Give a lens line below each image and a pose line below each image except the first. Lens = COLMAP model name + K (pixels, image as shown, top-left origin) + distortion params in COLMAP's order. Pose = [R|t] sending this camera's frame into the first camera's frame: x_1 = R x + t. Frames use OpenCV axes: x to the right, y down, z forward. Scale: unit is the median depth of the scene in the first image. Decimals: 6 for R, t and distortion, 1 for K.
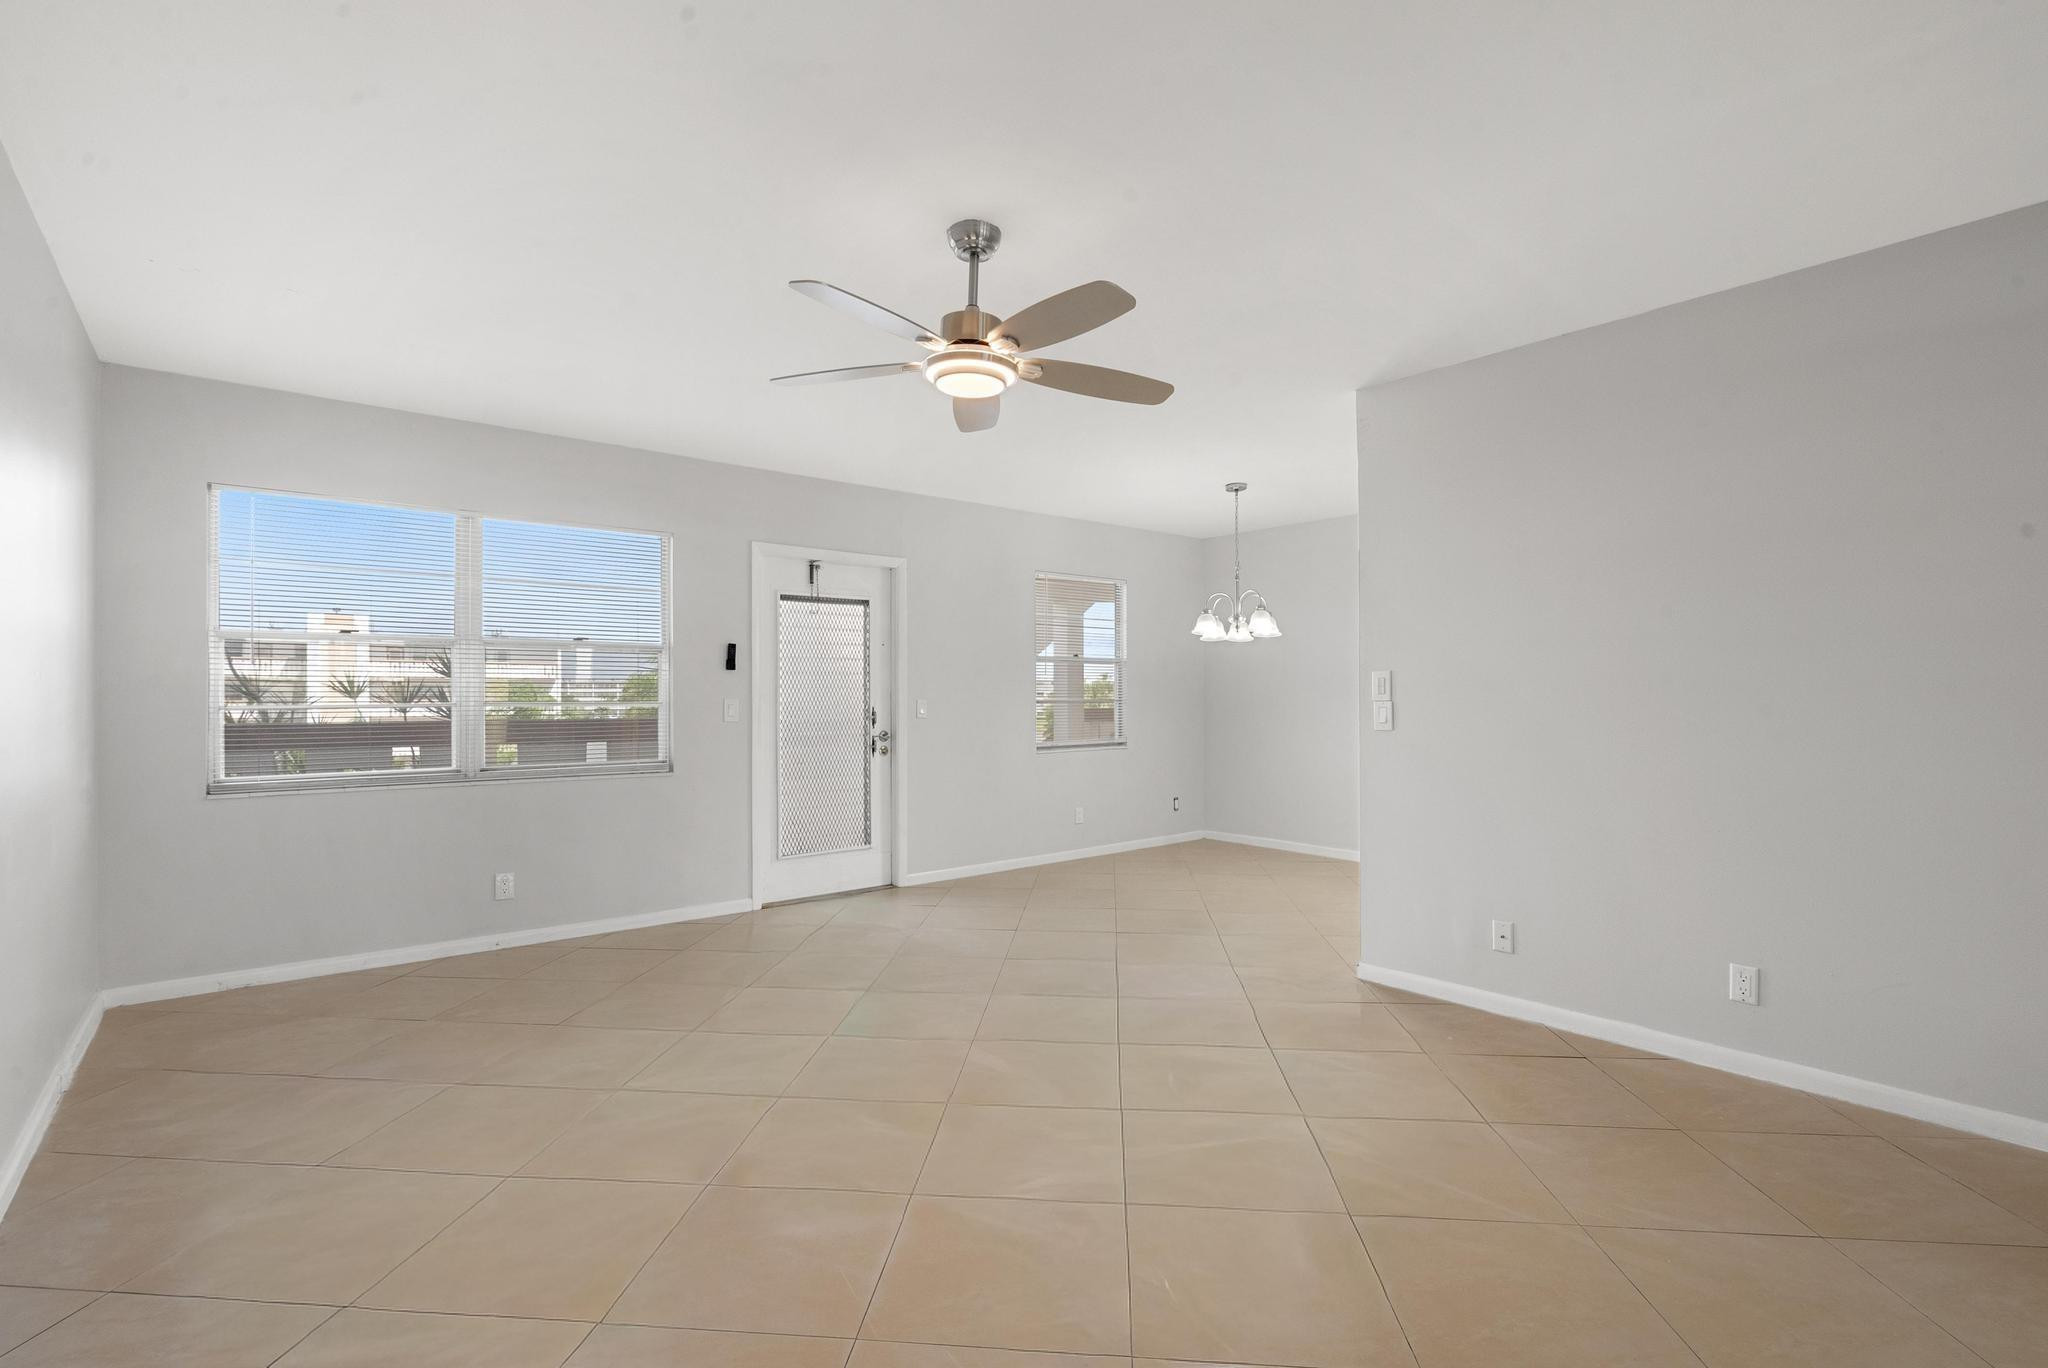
lens RADIAL K [[923.4, 0, 1012.0], [0, 923.4, 698.8], [0, 0, 1]] dist [0.002236, -0.000214]
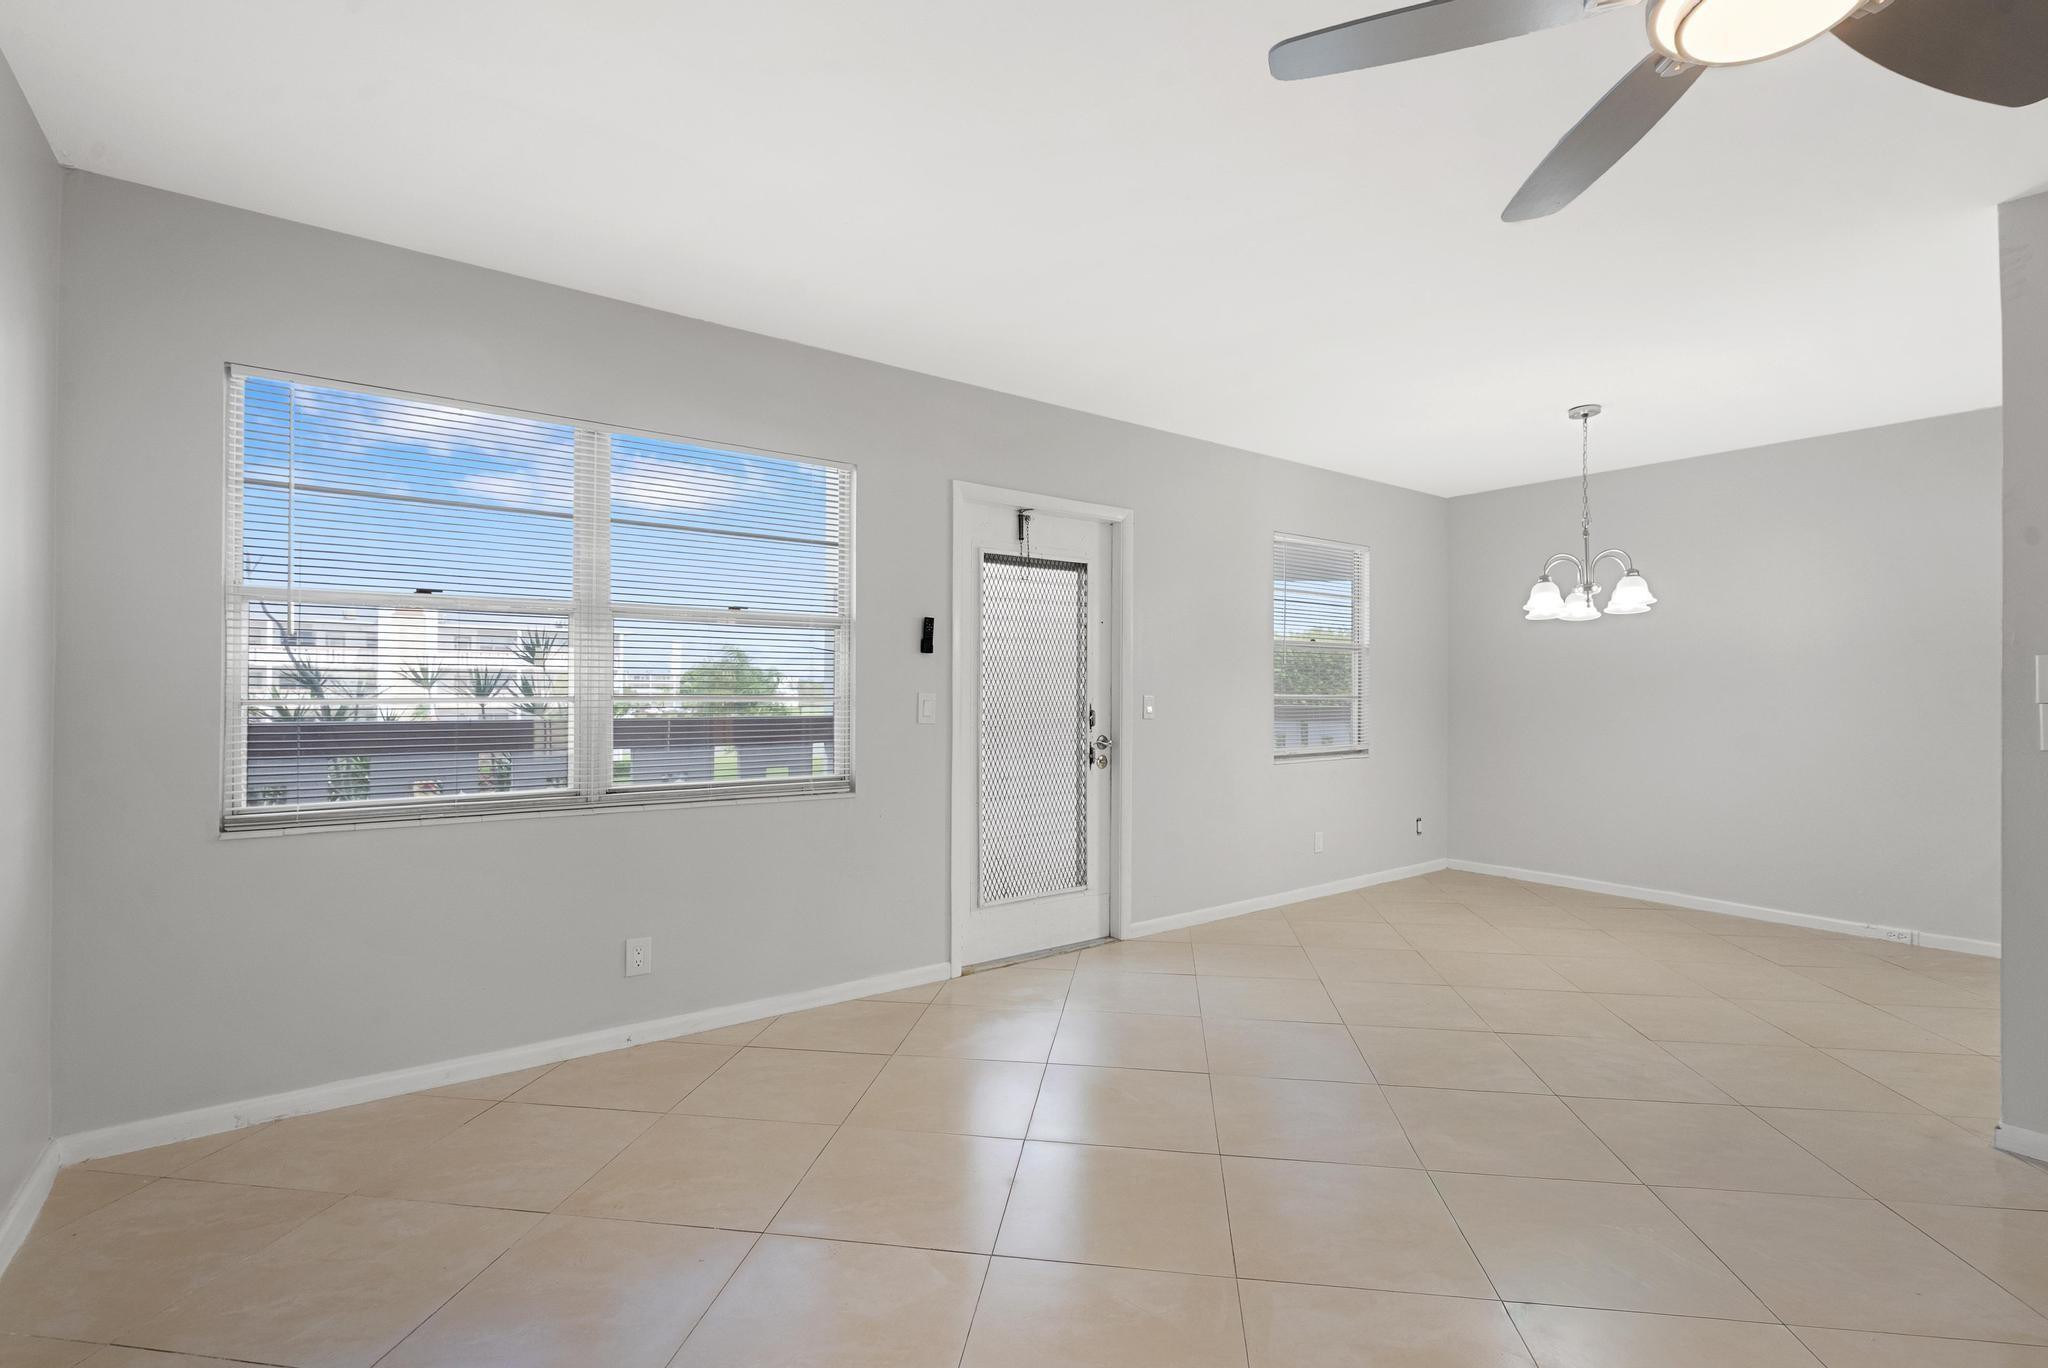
lens RADIAL K [[924.1, 0, 1024.8], [0, 924.1, 691.7], [0, 0, 1]] dist [-0.003272, 0.000217]
pose [[0.999114, 0.005155, -0.041777, -0.180546], [-0.005260, 0.999983, -0.002405, 0.000777], [0.041764, 0.002622, 0.999124, 0.245763]]
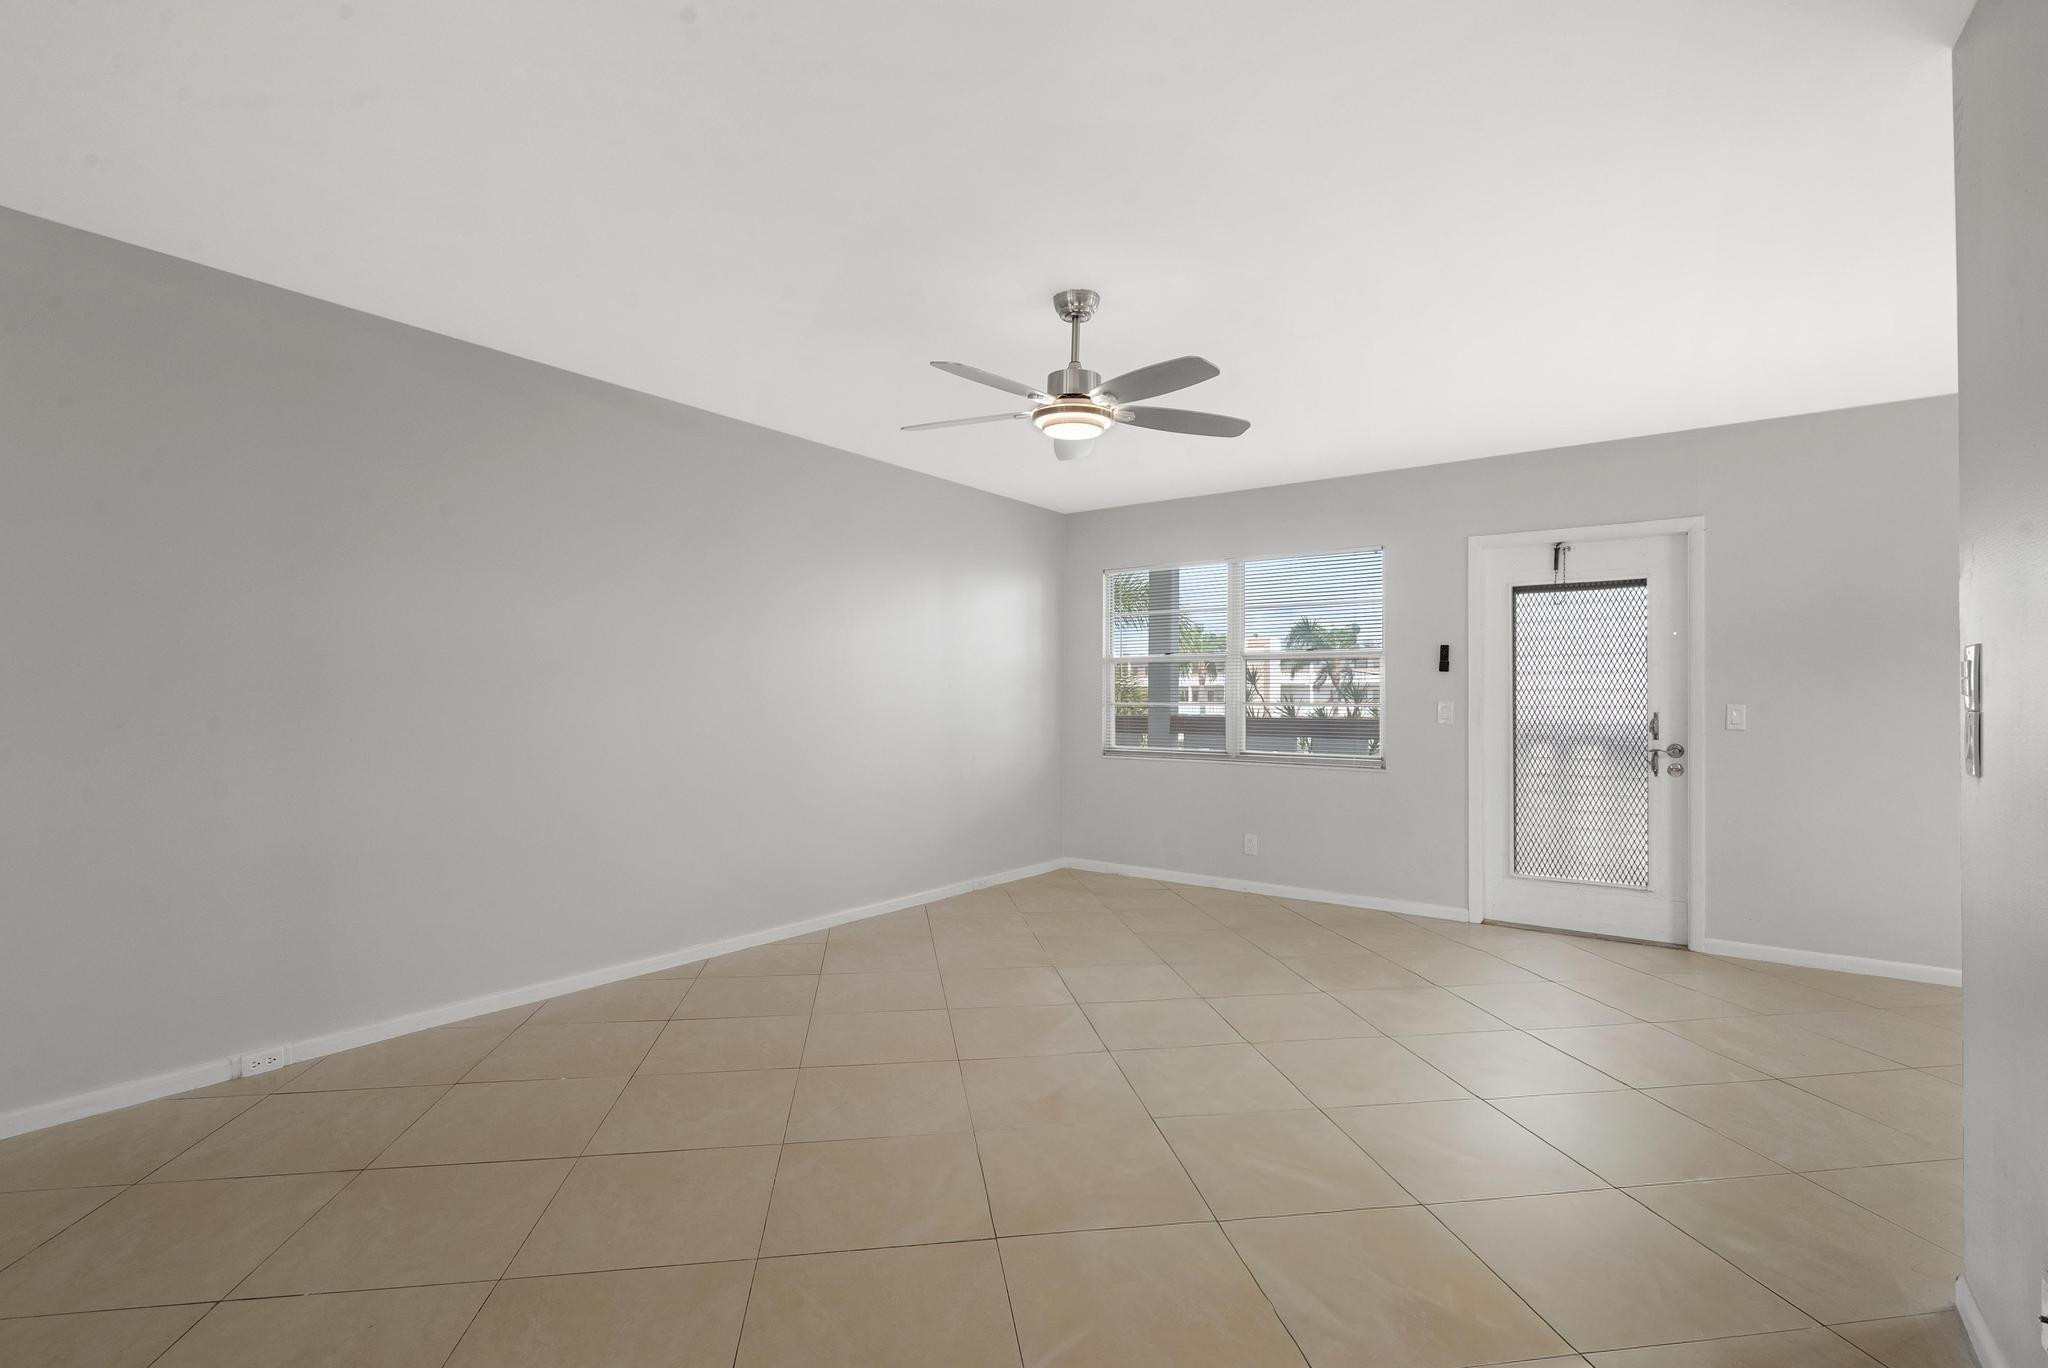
lens RADIAL K [[945.1, 0, 1021.3], [0, 945.1, 678.7], [0, 0, 1]] dist [-0.000364, 0.000038]
pose [[0.246072, -0.015403, -0.969129, 0.520465], [-0.005641, 0.999834, -0.017323, -0.003415], [0.969235, 0.009729, 0.245945, 0.288801]]
